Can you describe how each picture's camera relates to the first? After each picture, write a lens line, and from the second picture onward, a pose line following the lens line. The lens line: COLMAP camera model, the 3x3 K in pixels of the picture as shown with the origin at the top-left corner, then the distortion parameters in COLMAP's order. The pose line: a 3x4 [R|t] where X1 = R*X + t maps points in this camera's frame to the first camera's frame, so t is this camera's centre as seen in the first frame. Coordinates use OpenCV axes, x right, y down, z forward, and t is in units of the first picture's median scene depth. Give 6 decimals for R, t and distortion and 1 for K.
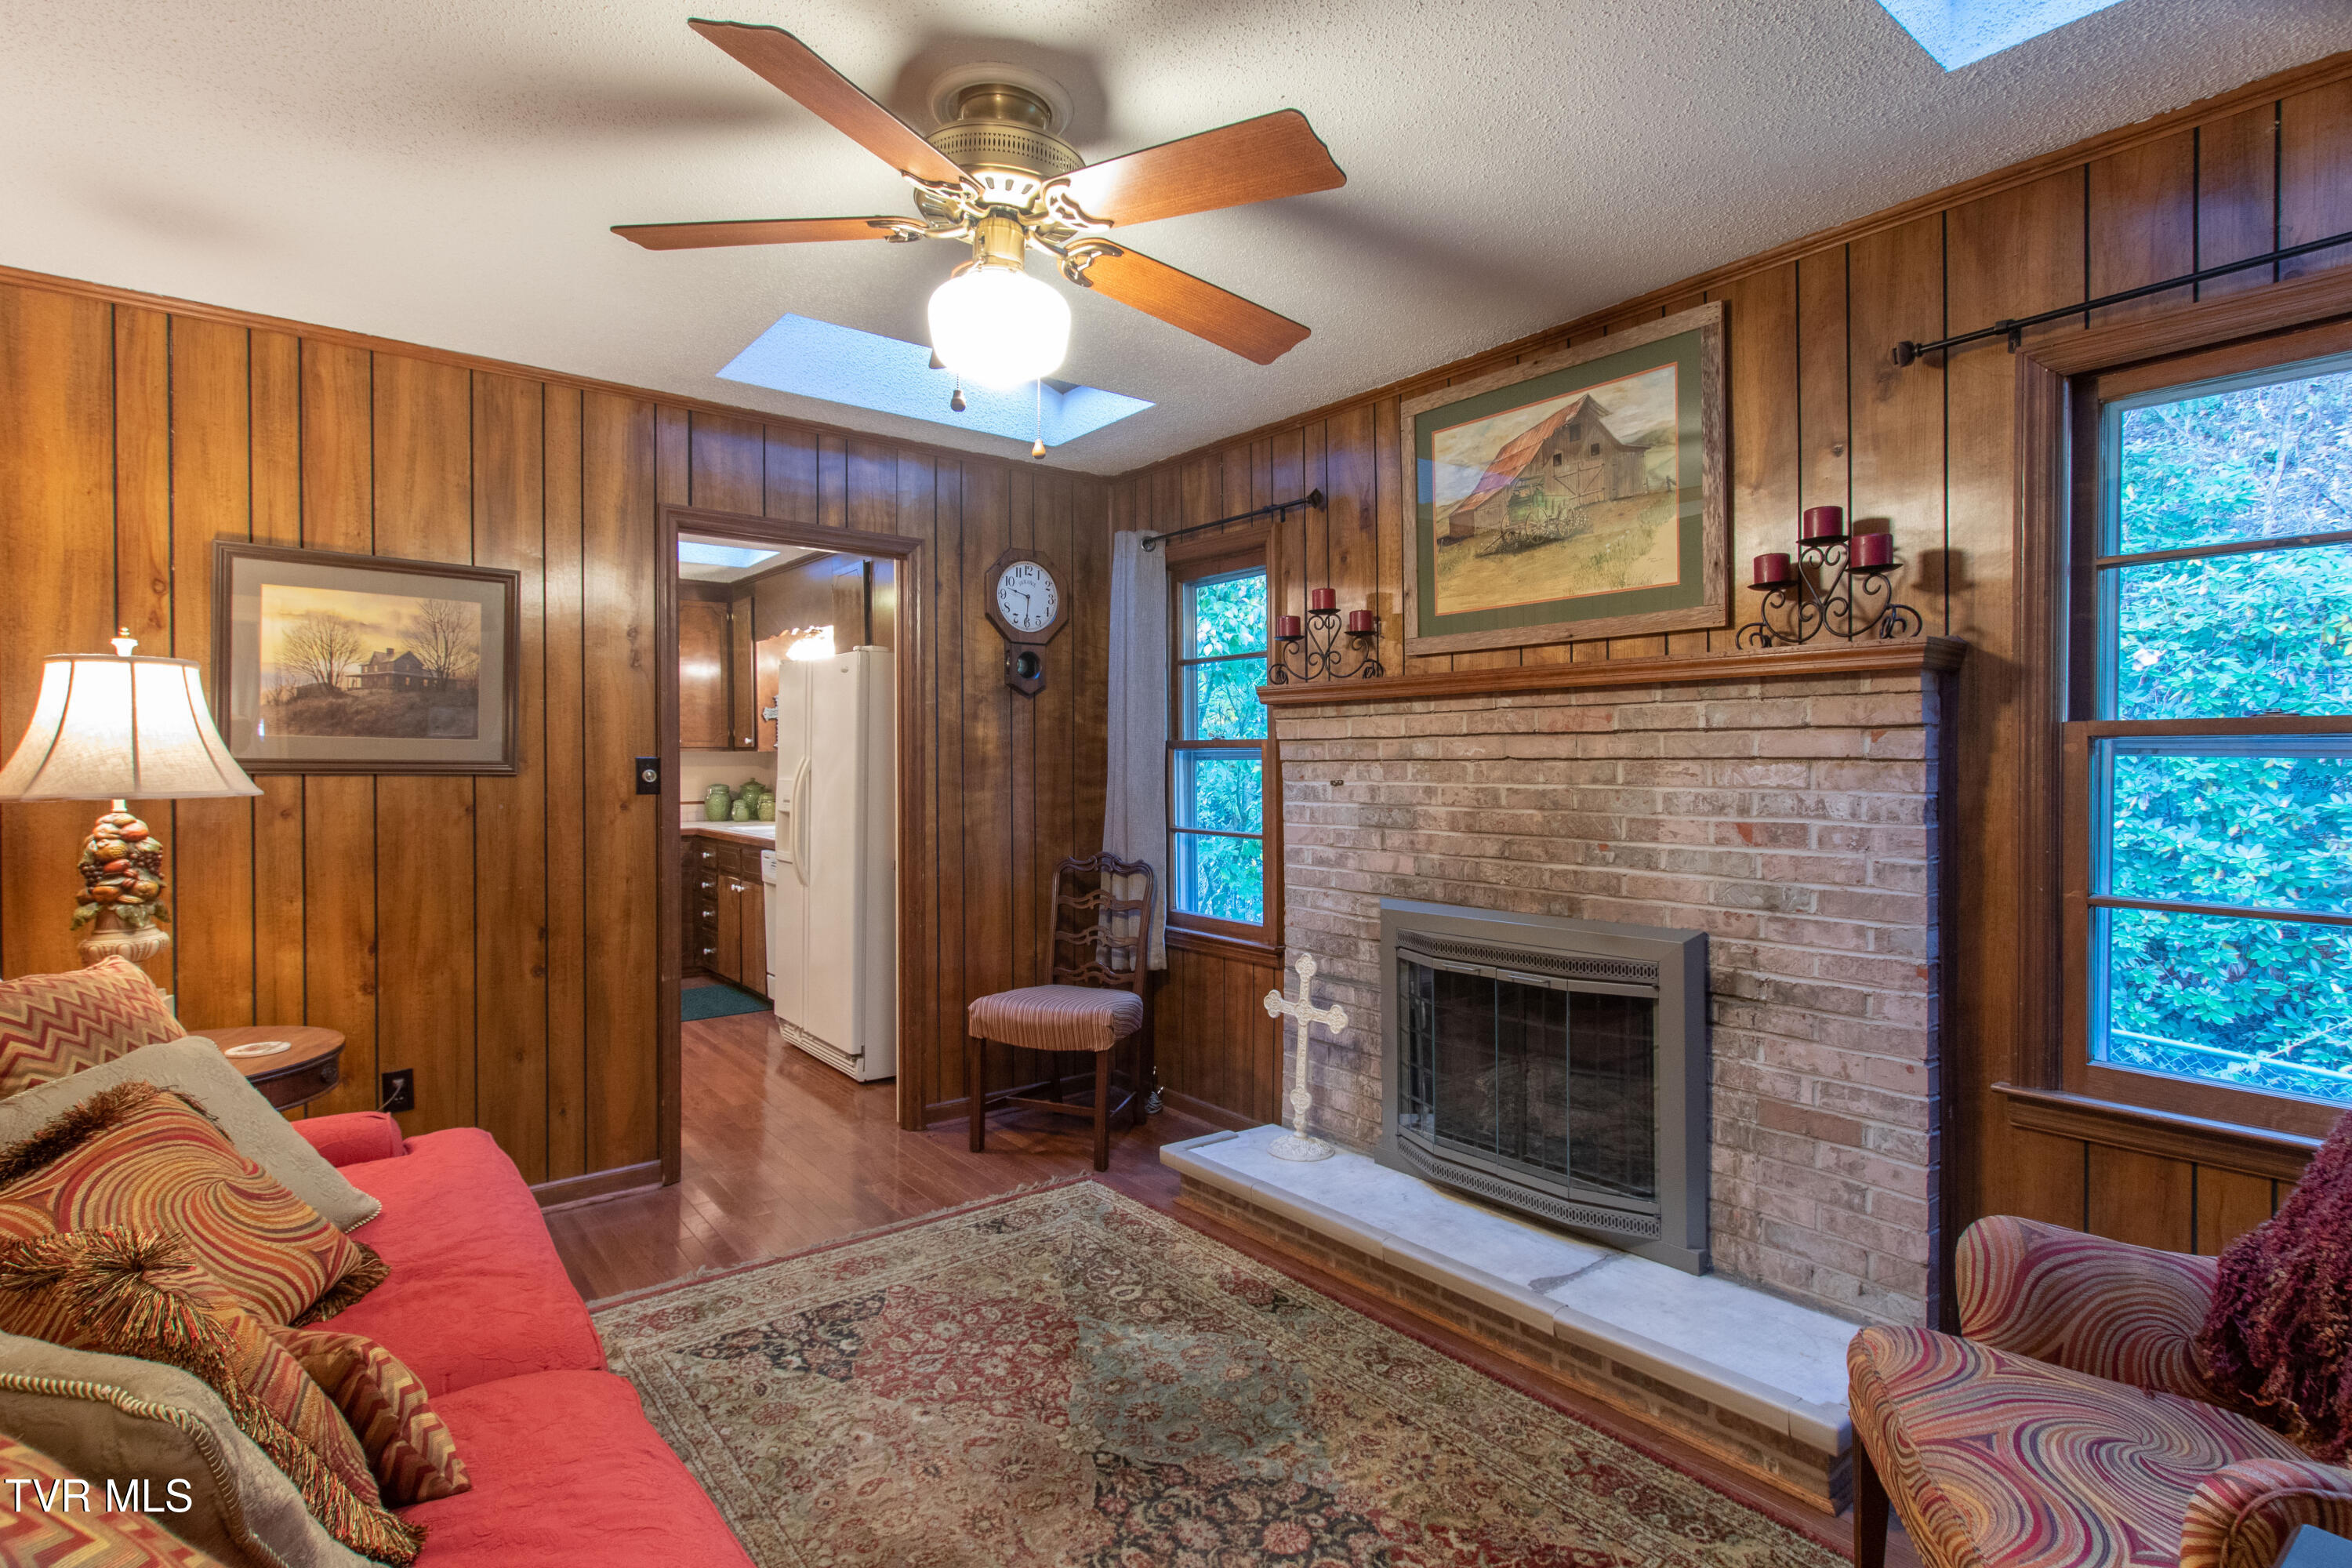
lens RADIAL K [[1151.6, 0, 1176.0], [0, 1151.6, 784.0], [0, 0, 1]] dist [-0.050758, -0.000260]
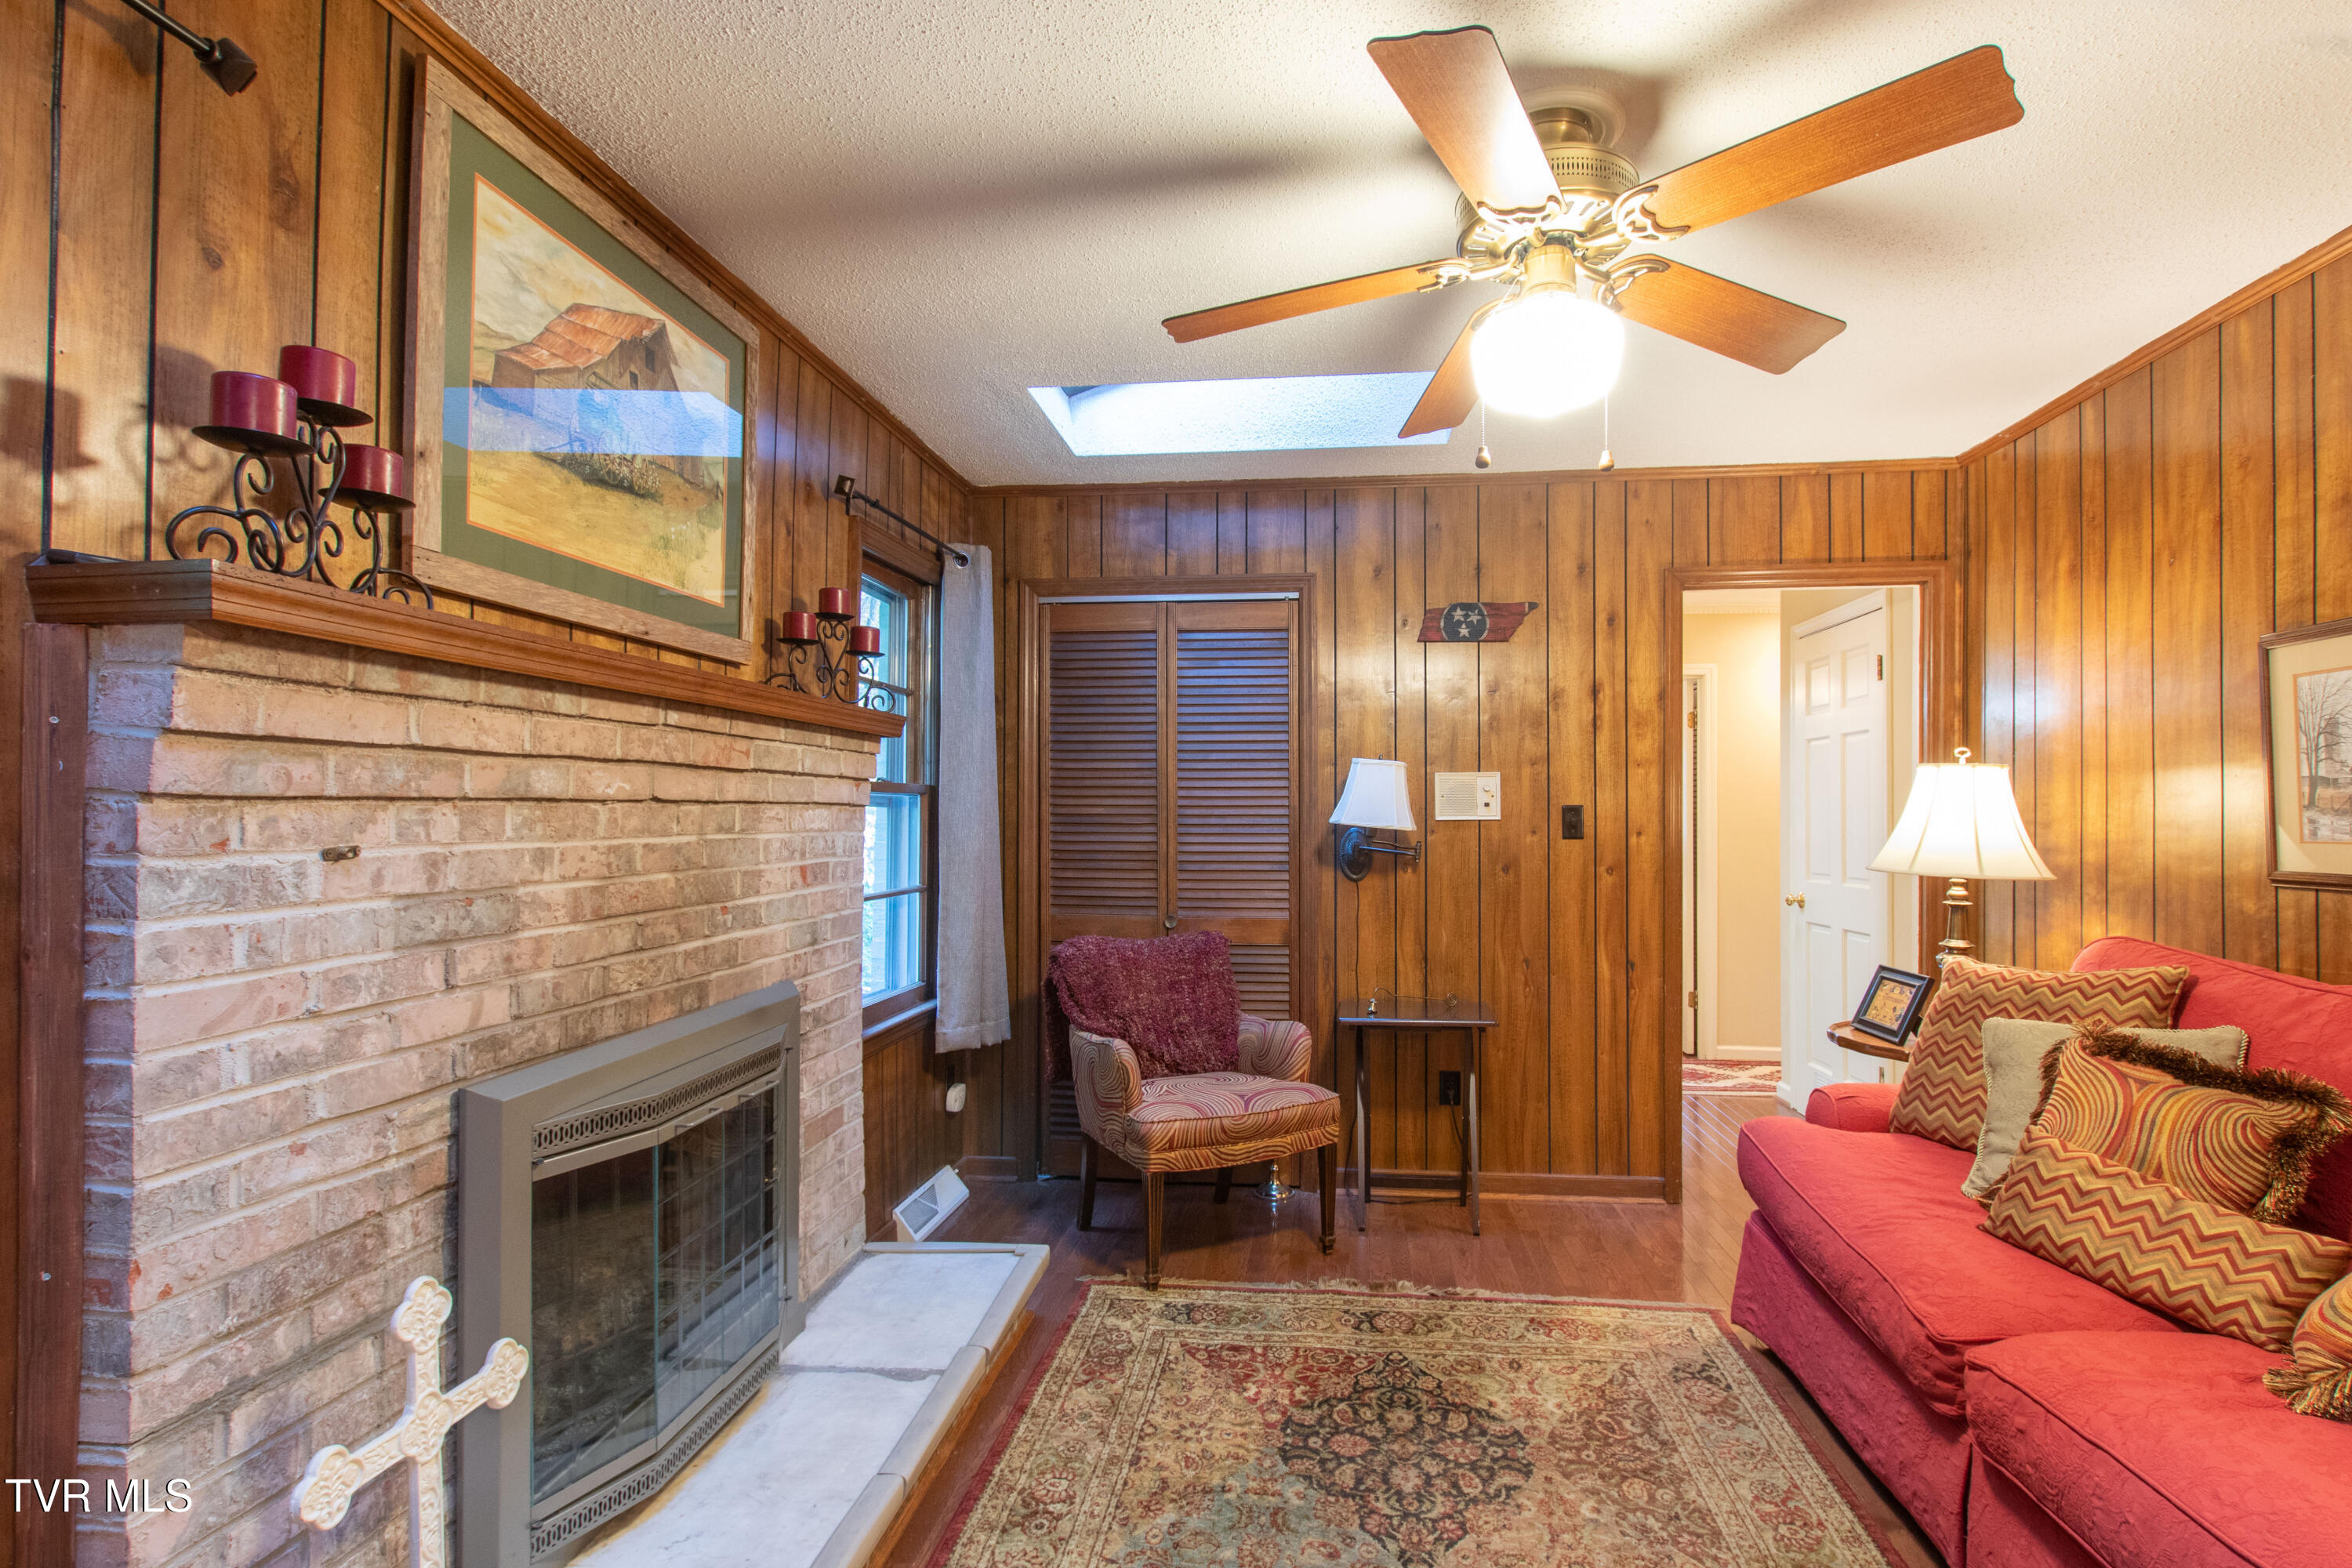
lens RADIAL K [[1151.6, 0, 1176.0], [0, 1151.6, 784.0], [0, 0, 1]] dist [-0.050758, -0.000260]
pose [[-0.709170, 0.007202, 0.705000, -0.387123], [0.000604, 0.999954, -0.009608, -0.024120], [-0.705037, -0.006388, -0.709142, 1.213631]]
